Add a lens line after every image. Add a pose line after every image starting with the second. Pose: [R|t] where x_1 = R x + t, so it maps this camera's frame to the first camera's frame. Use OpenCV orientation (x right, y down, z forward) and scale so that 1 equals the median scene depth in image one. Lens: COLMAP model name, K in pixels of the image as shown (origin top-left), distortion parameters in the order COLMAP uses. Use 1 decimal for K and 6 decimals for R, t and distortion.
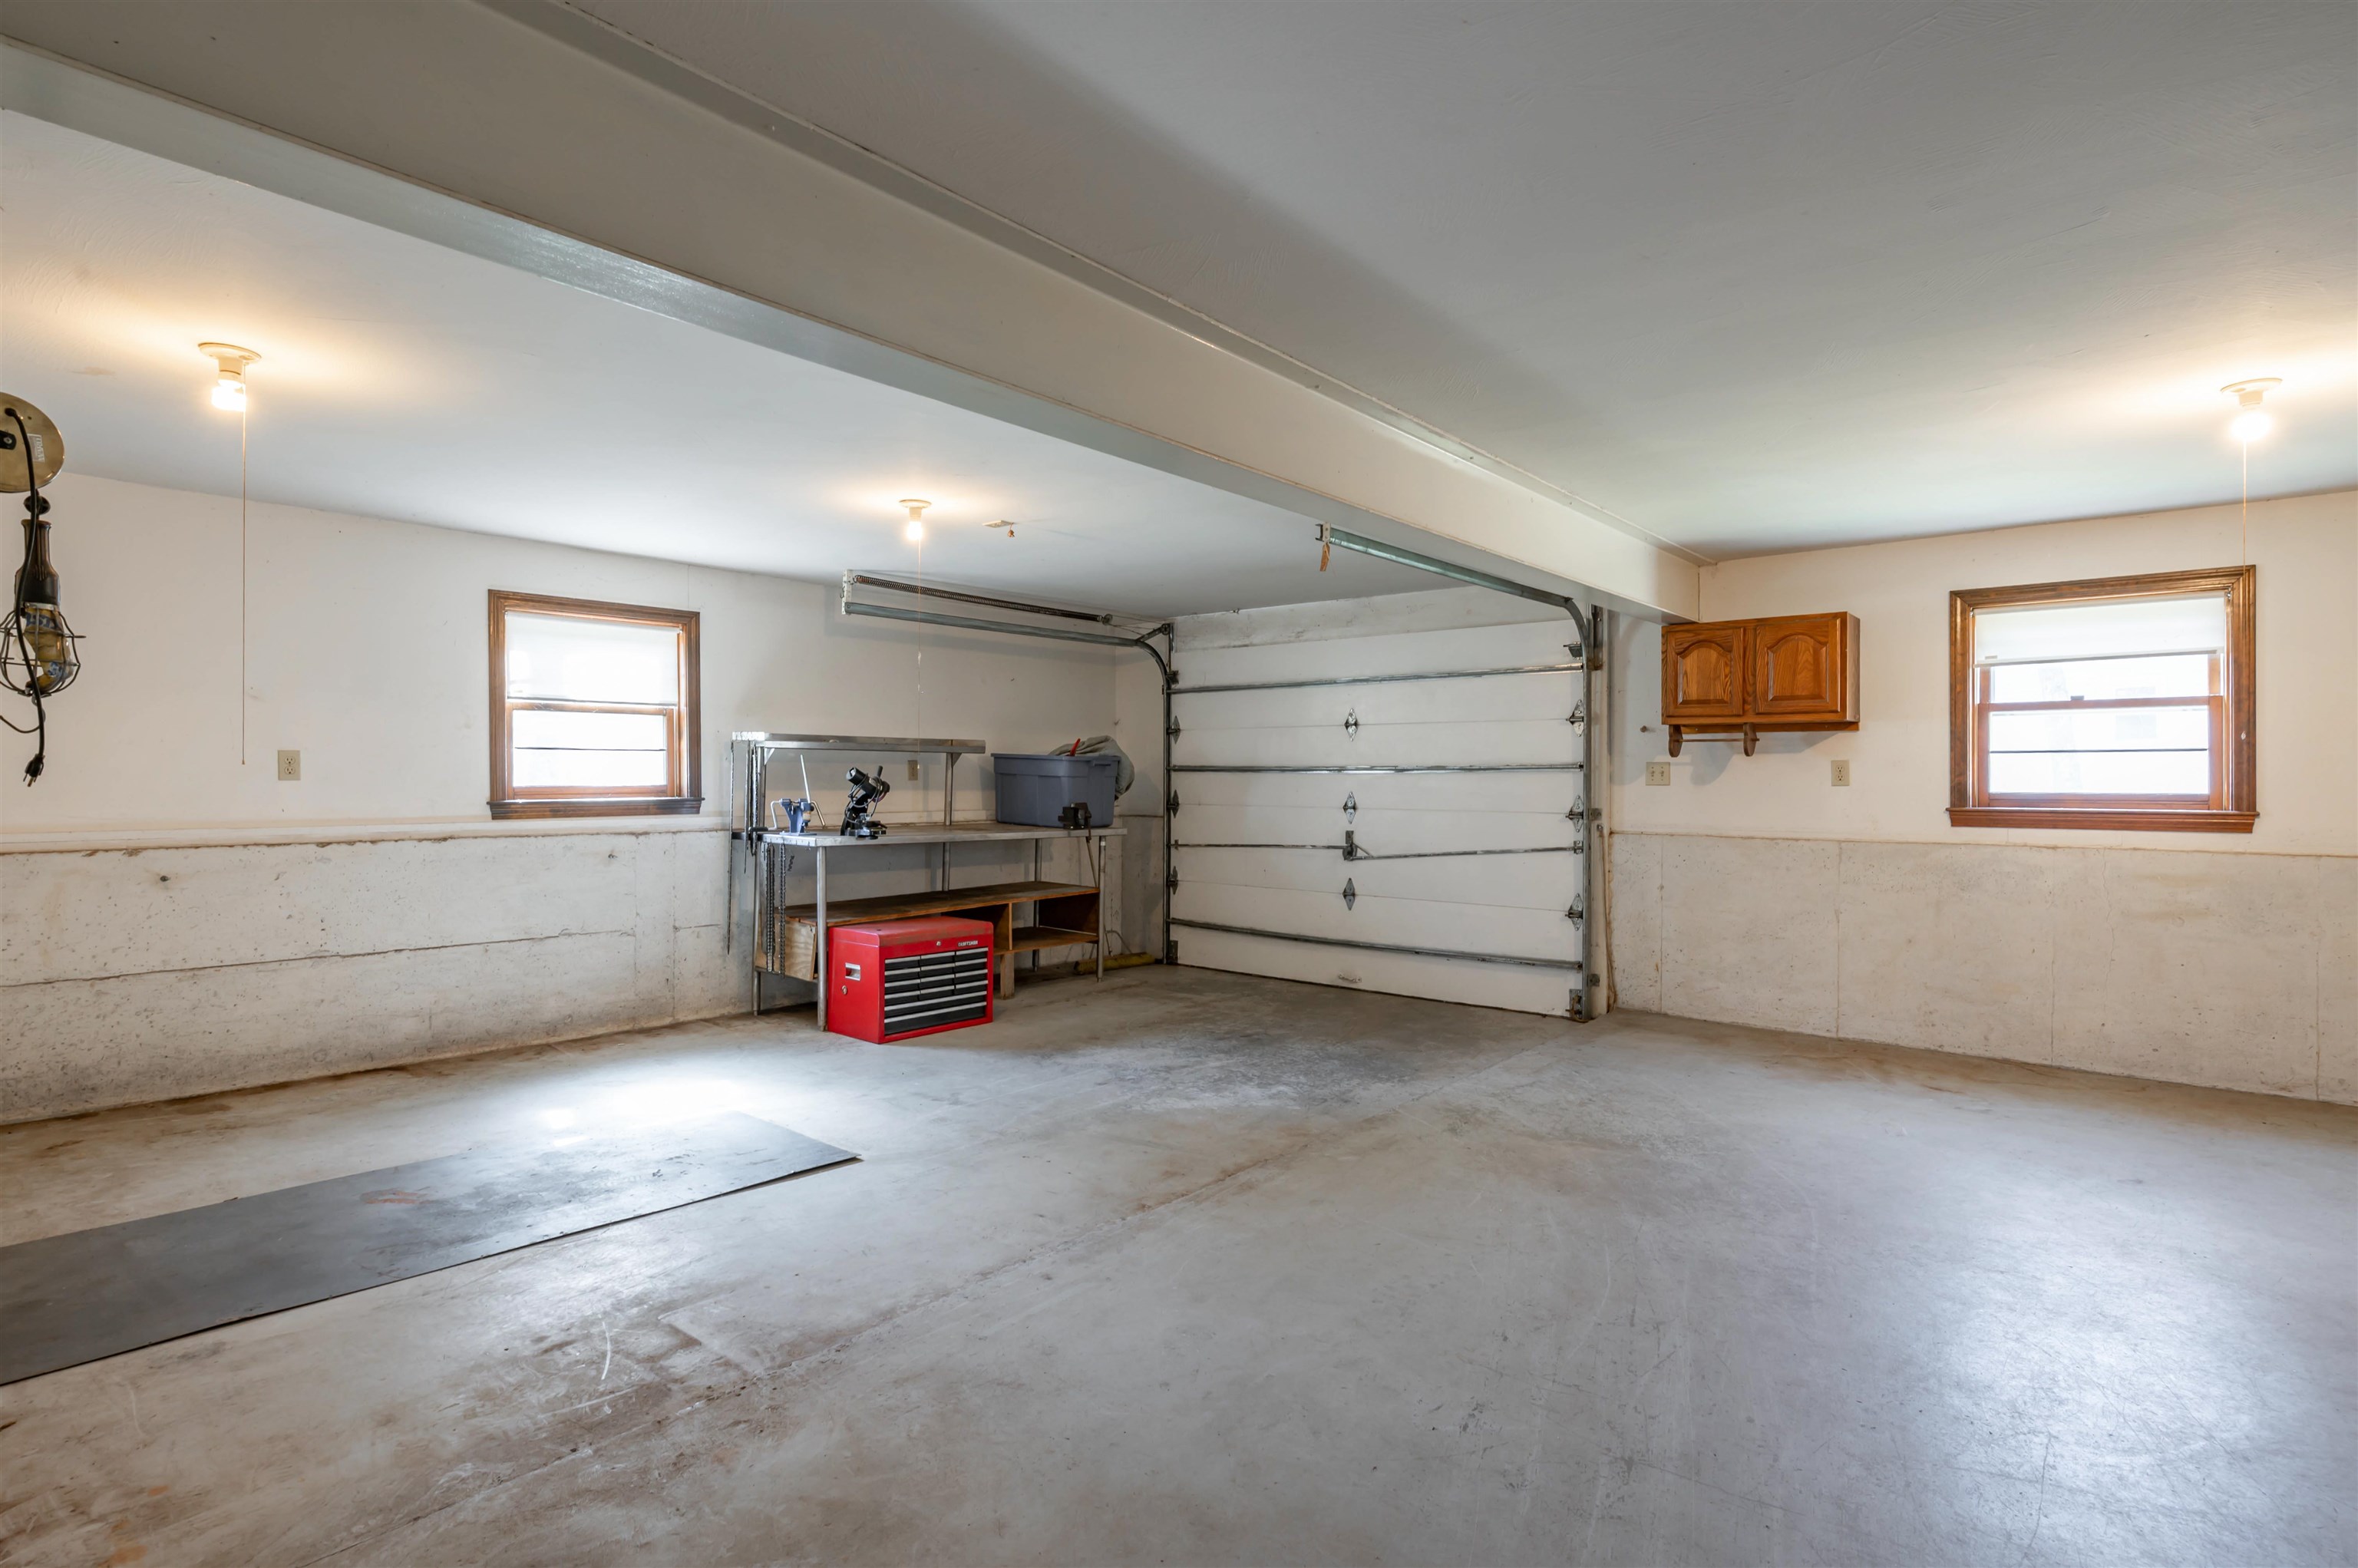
lens RADIAL K [[1169.5, 0, 1182.0], [0, 1169.5, 793.8], [0, 0, 1]] dist [-0.004025, 0.002669]
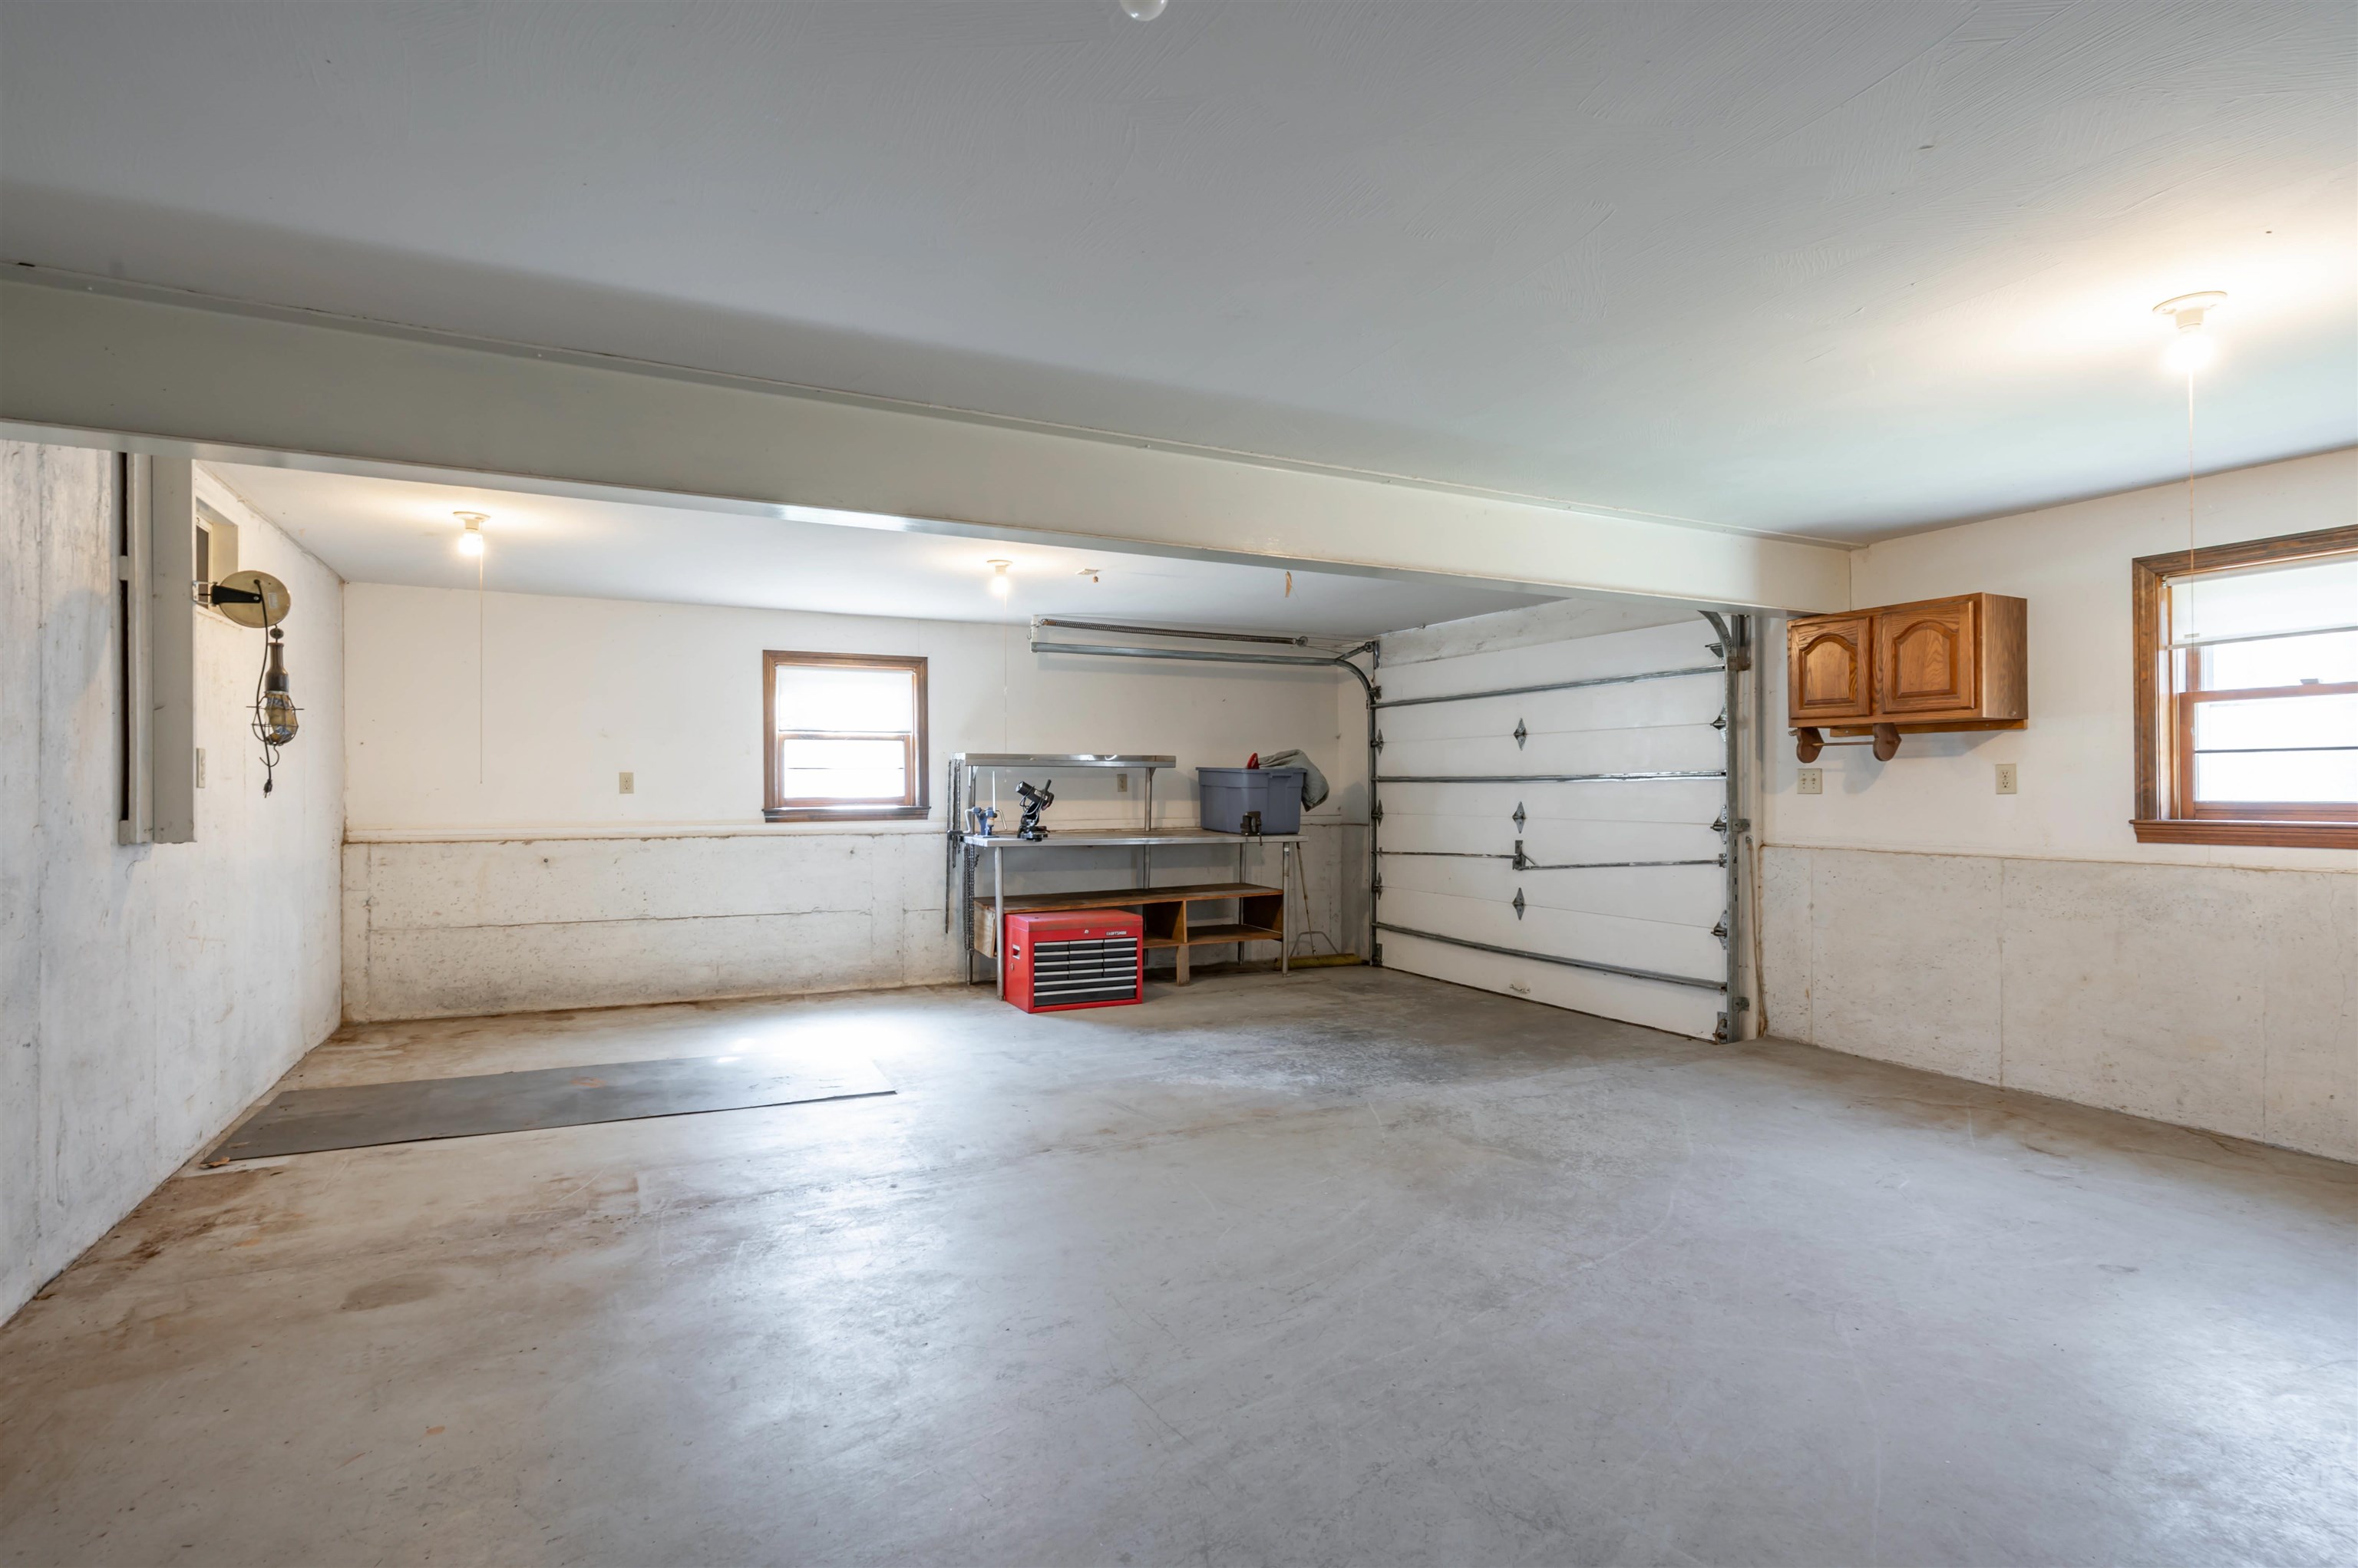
lens RADIAL K [[1169.5, 0, 1272.8], [0, 1169.5, 798.0], [0, 0, 1]] dist [-0.004025, 0.002669]
pose [[0.920571, -0.002034, -0.390570, 0.429924], [-0.000110, 0.999985, -0.005468, 0.001168], [0.390576, 0.005077, 0.920557, -0.001810]]
